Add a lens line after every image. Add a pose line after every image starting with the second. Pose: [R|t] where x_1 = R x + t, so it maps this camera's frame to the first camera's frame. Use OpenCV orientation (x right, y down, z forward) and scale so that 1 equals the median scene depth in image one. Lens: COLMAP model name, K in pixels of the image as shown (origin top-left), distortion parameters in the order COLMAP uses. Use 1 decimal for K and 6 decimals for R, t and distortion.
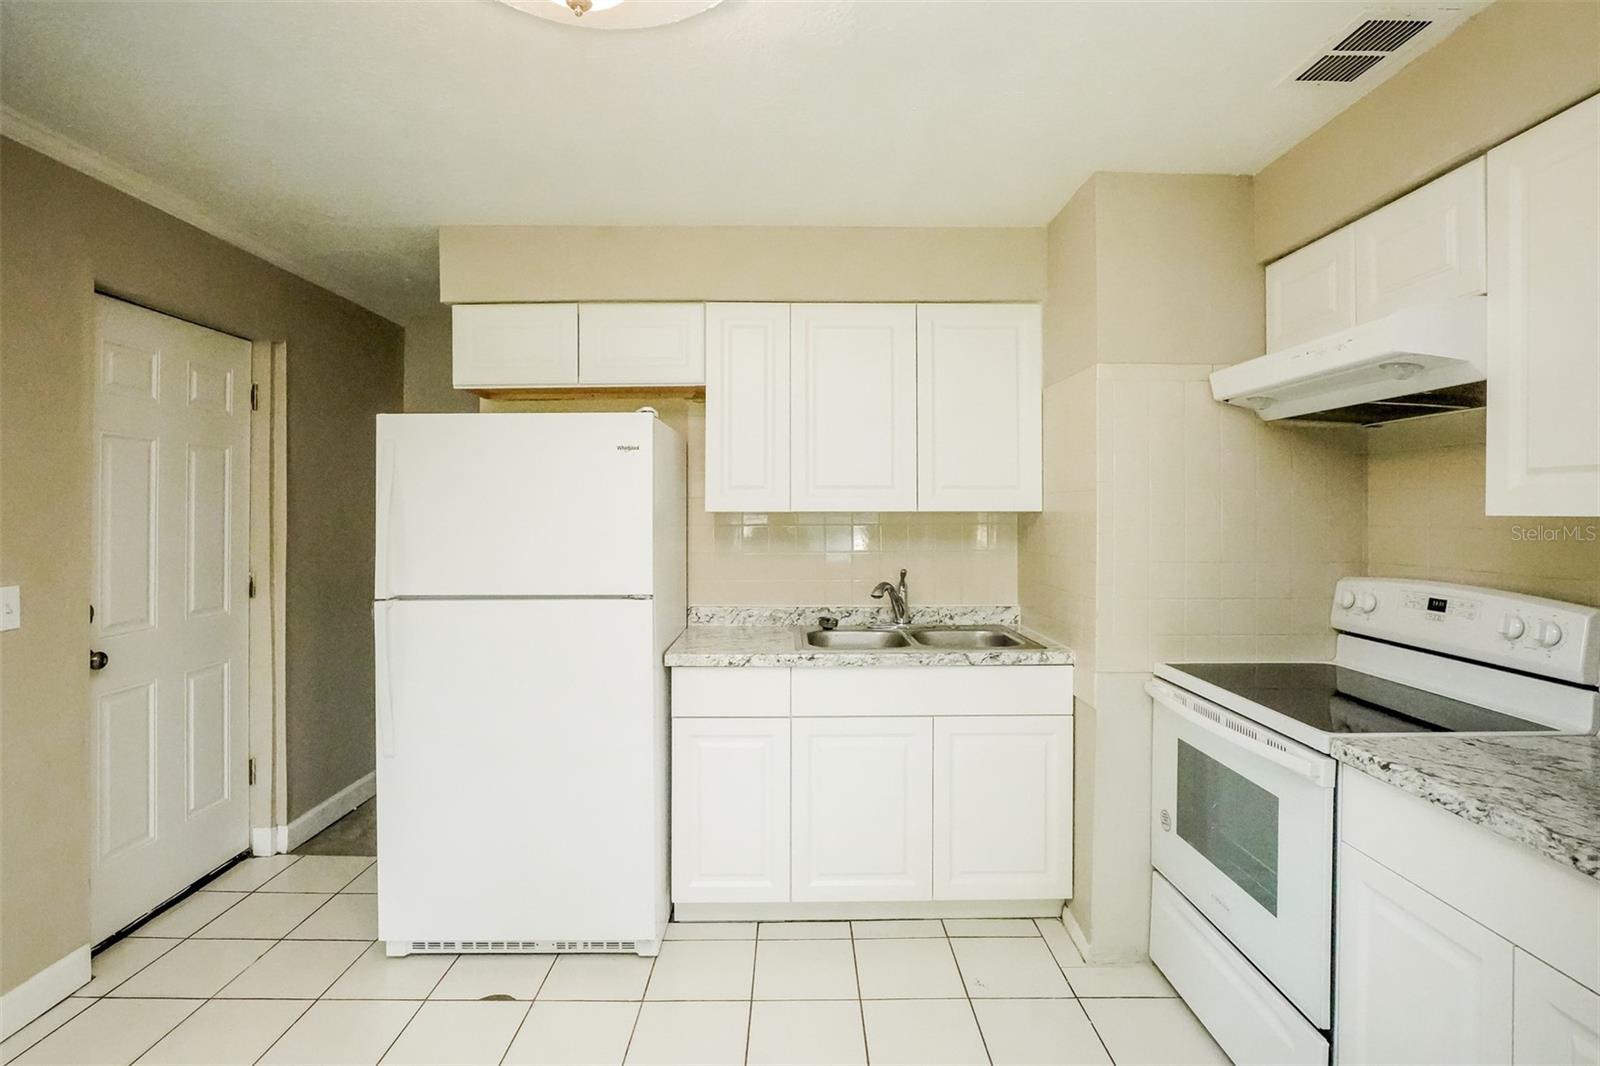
lens RADIAL K [[801.9, 0, 798.5], [0, 801.9, 506.9], [0, 0, 1]] dist [-0.001633, 0.000154]
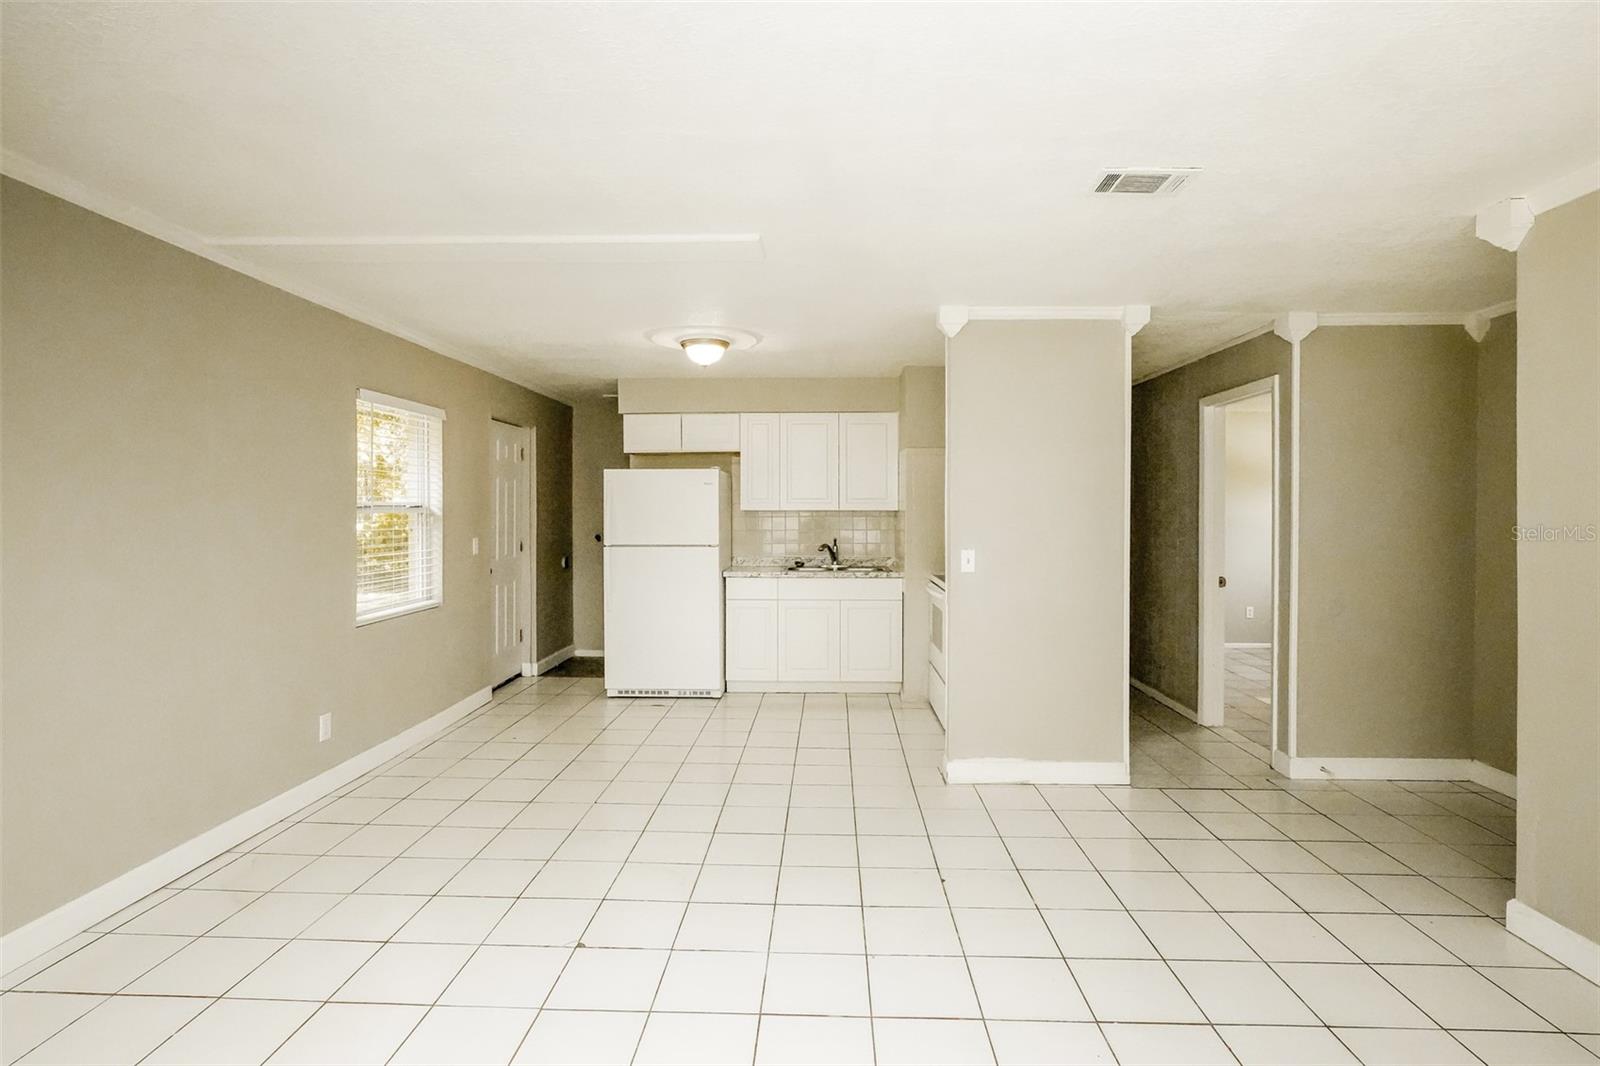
lens RADIAL K [[801.9, 0, 798.5], [0, 801.9, 506.9], [0, 0, 1]] dist [-0.001633, 0.000154]
pose [[0.999032, 0.001105, -0.043975, 0.134240], [-0.000858, 0.999984, 0.005617, -0.015279], [0.043981, -0.005574, 0.999017, -1.141858]]
